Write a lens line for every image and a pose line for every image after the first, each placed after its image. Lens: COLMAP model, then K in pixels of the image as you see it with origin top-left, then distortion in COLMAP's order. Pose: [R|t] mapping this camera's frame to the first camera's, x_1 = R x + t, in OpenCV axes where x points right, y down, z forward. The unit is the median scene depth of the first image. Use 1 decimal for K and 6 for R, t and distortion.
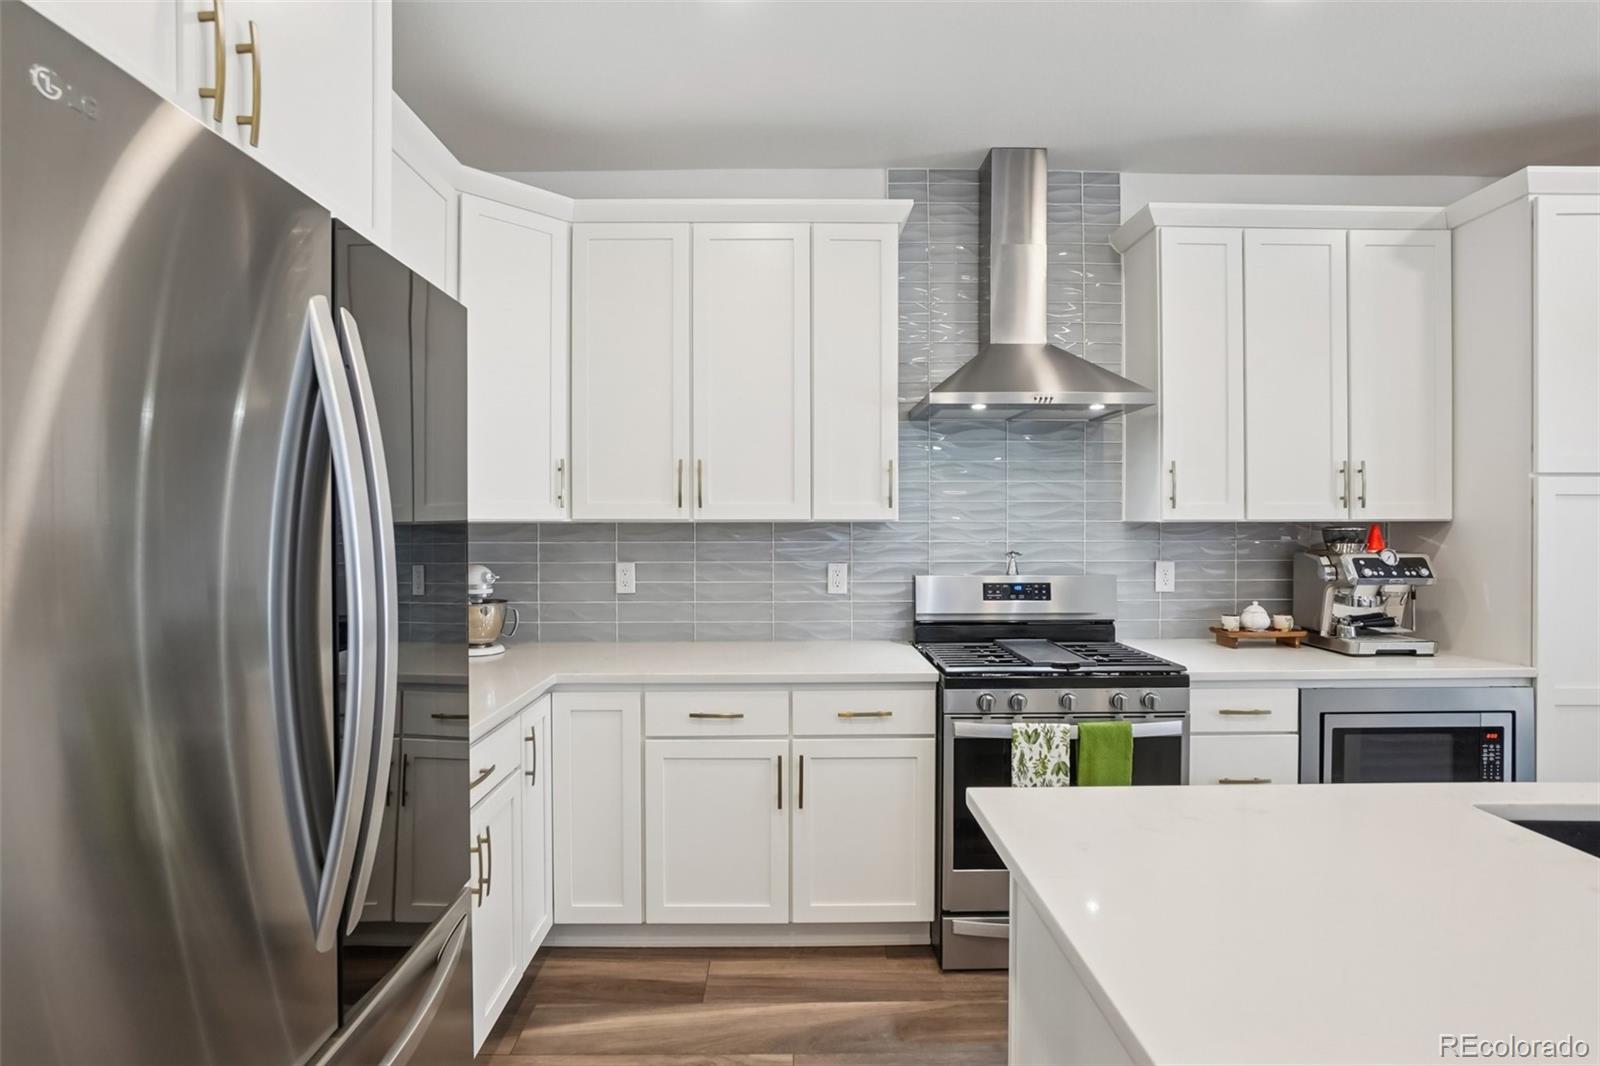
lens RADIAL K [[811.8, 0, 796.7], [0, 811.8, 527.3], [0, 0, 1]] dist [-0.044517, 0.025028]
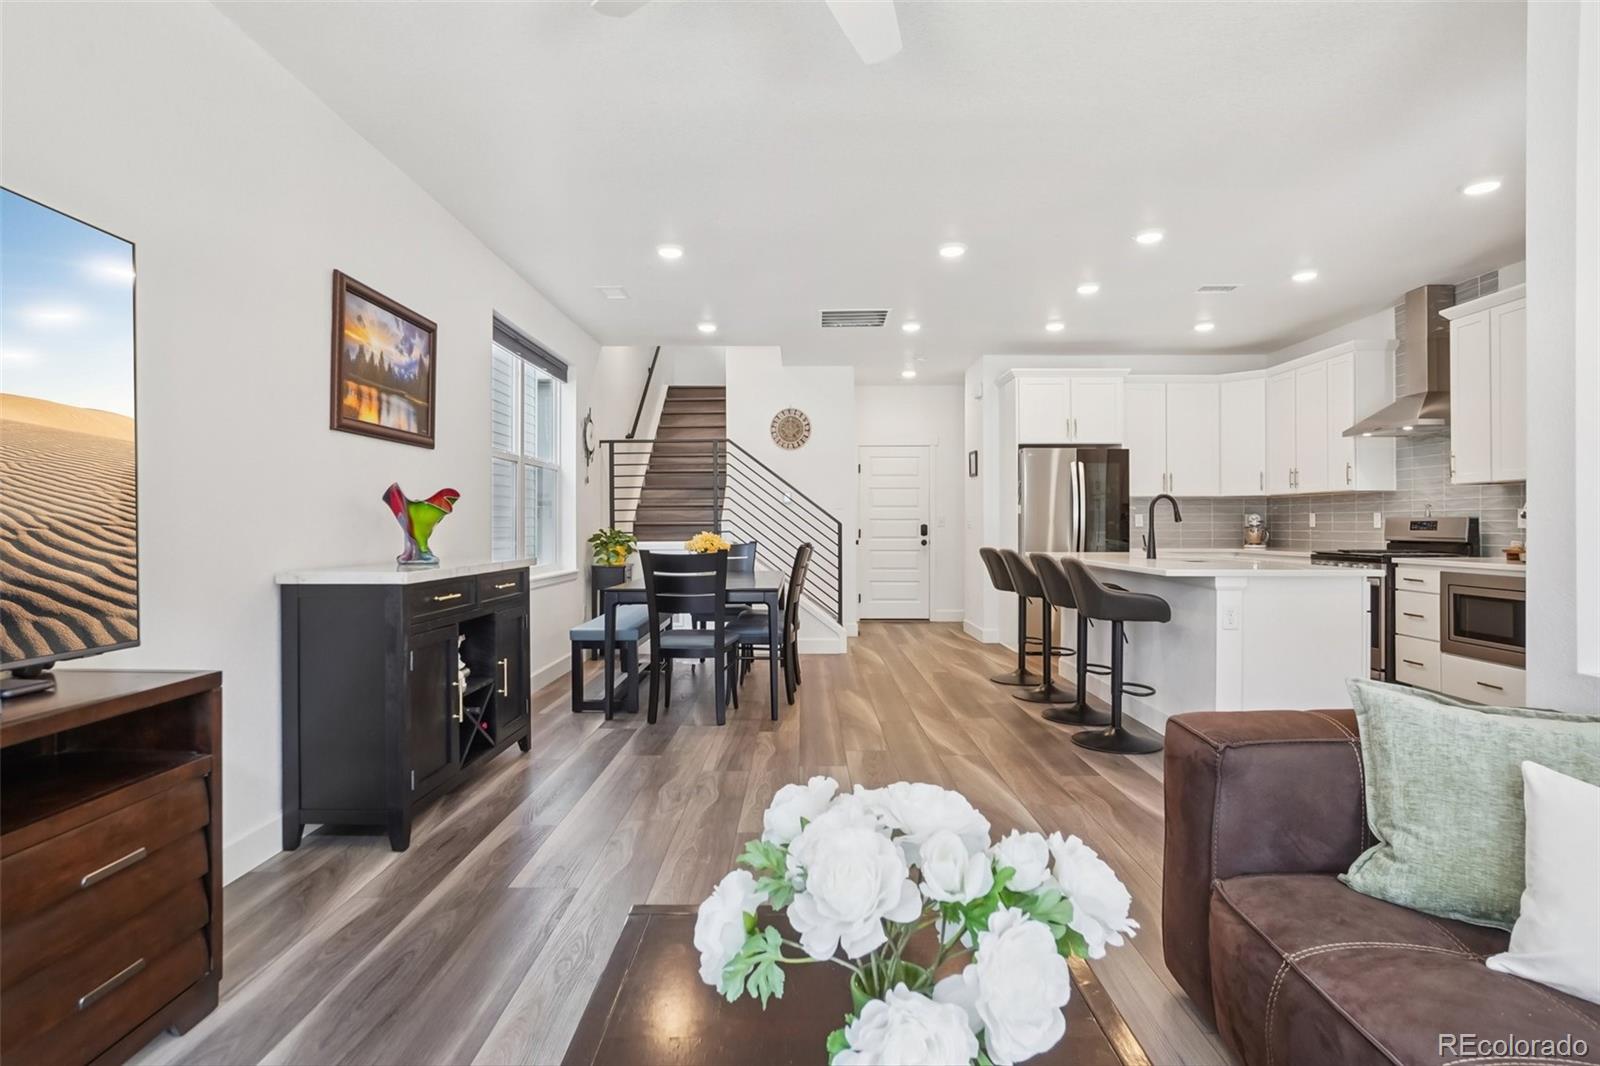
lens RADIAL K [[836.4, 0, 796.5], [0, 836.4, 524.8], [0, 0, 1]] dist [-0.038289, 0.020786]
pose [[-0.020255, 0.000943, -0.999794, 2.325022], [-0.004979, 0.999987, 0.001044, 0.088198], [0.999782, 0.004999, -0.020250, -0.427297]]
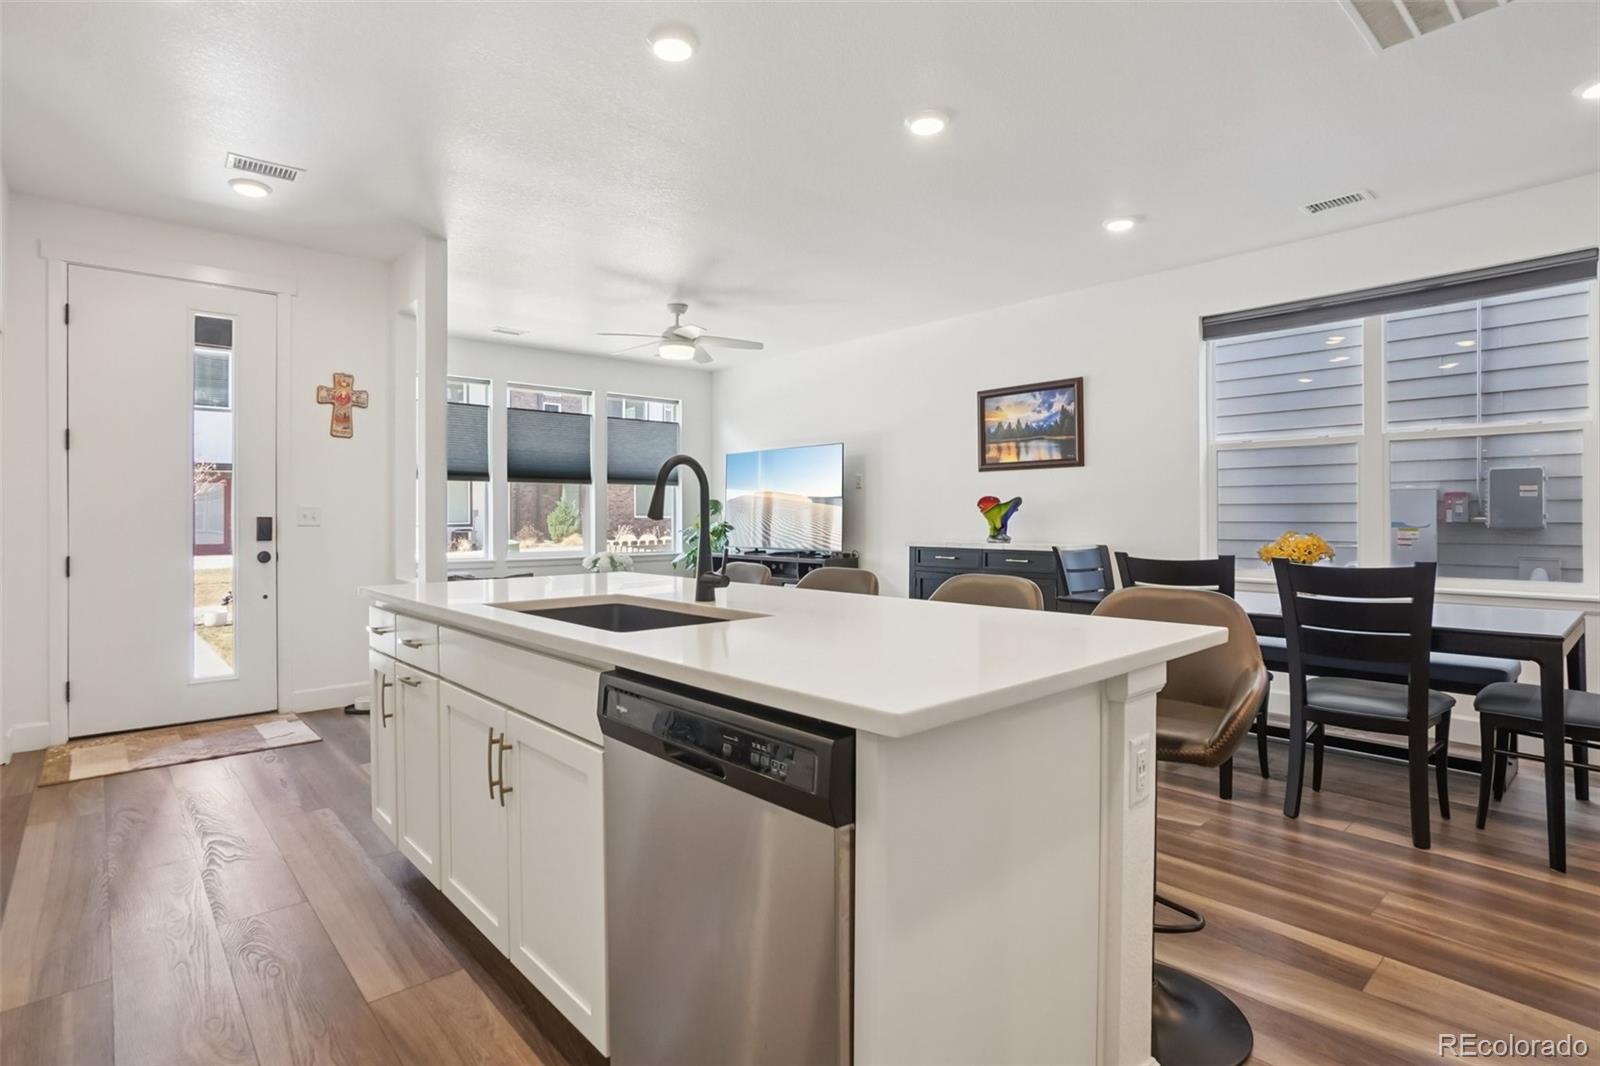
lens RADIAL K [[806.4, 0, 795.3], [0, 806.4, 511.1], [0, 0, 1]] dist [-0.045161, 0.022996]
pose [[-0.657861, 0.008845, 0.753088, -0.120736], [0.008240, 0.999956, -0.004546, 0.076342], [-0.753095, 0.003215, -0.657904, 0.747897]]
